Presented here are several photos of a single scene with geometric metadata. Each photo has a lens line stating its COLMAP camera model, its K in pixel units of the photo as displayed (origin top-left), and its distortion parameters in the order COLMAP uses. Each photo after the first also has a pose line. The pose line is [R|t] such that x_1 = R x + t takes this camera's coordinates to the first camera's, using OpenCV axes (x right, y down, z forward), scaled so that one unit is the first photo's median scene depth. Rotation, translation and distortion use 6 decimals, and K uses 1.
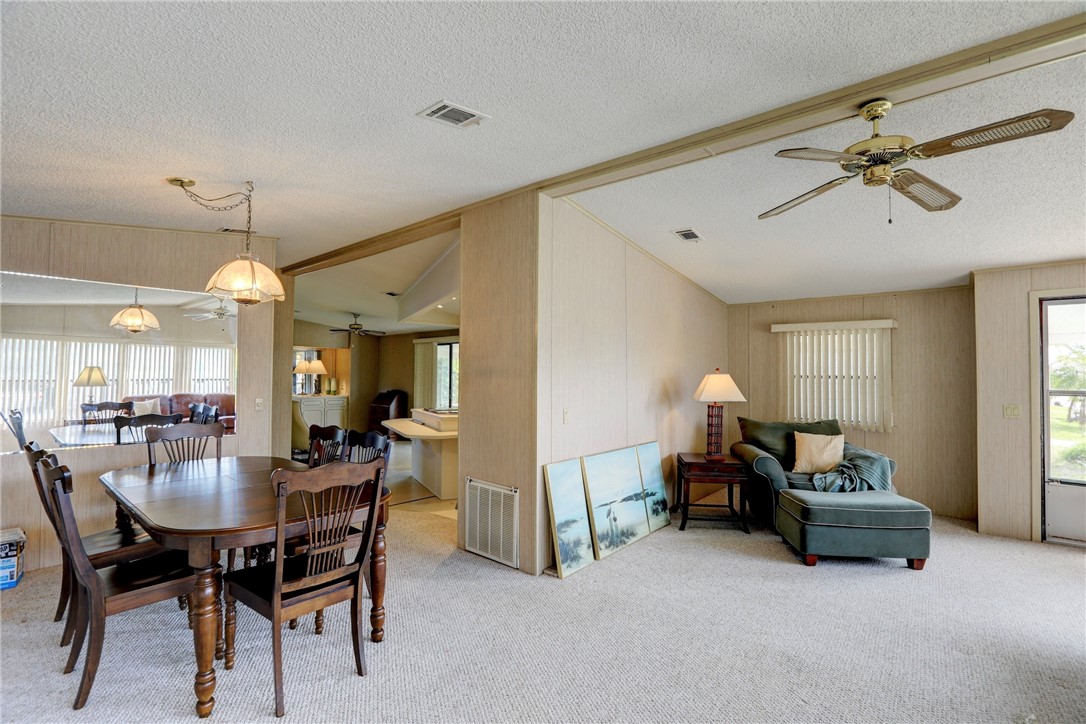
lens RADIAL K [[491.7, 0, 543.0], [0, 491.7, 362.0], [0, 0, 1]] dist [-0.021391, 0.000190]
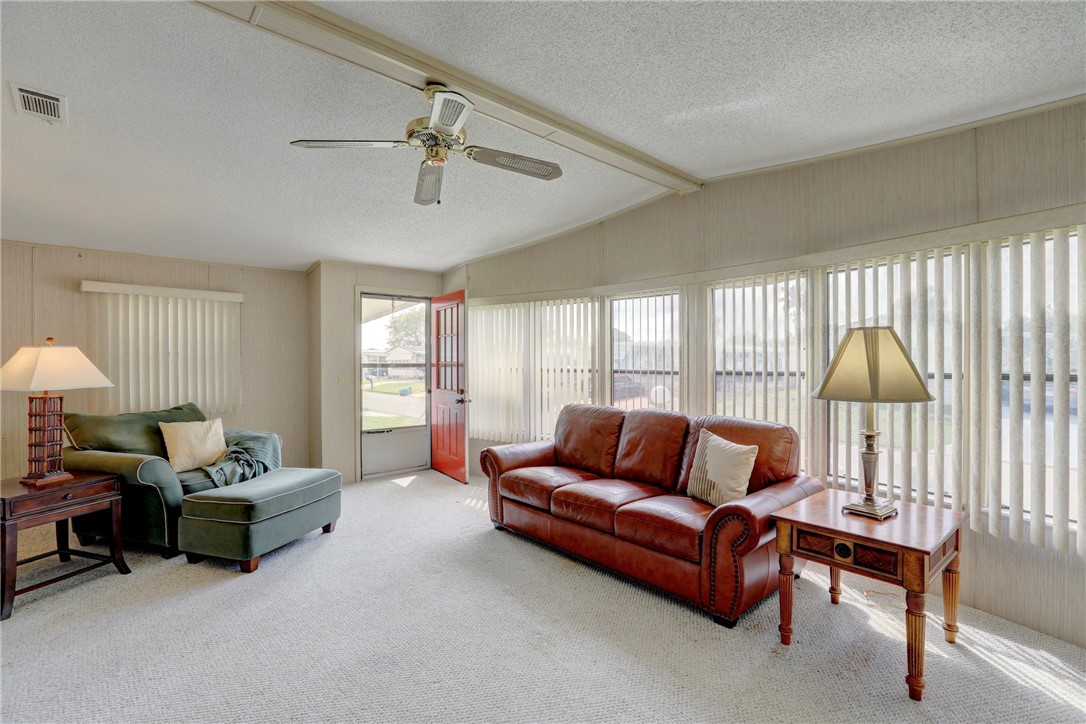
lens RADIAL K [[491.7, 0, 543.0], [0, 491.7, 362.0], [0, 0, 1]] dist [-0.021391, 0.000190]
pose [[0.155038, -0.013539, 0.987816, -0.171742], [-0.022555, 0.999597, 0.017241, 0.020759], [-0.987651, -0.024953, 0.154670, 0.308131]]
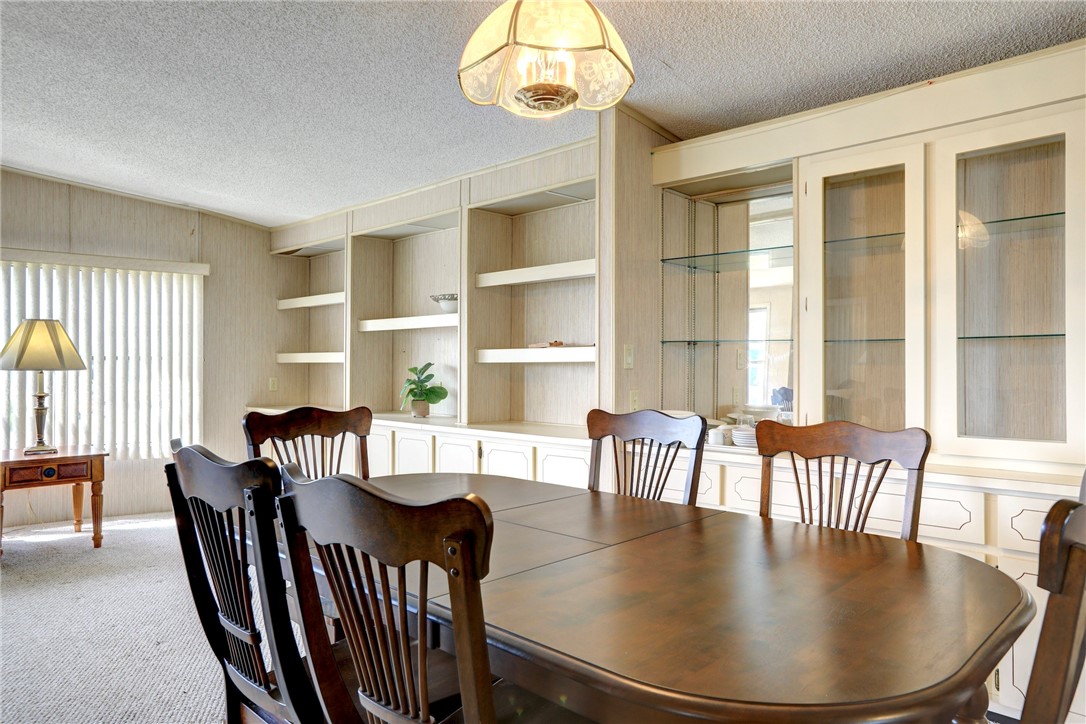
lens RADIAL K [[711.1, 0, 543.0], [0, 711.1, 362.0], [0, 0, 1]] dist [0.003615, 0.001695]
pose [[-0.997591, -0.011343, 0.068434, -0.334644], [-0.013833, 0.999255, -0.036024, 0.057784], [-0.067974, -0.036884, -0.997005, 0.792161]]
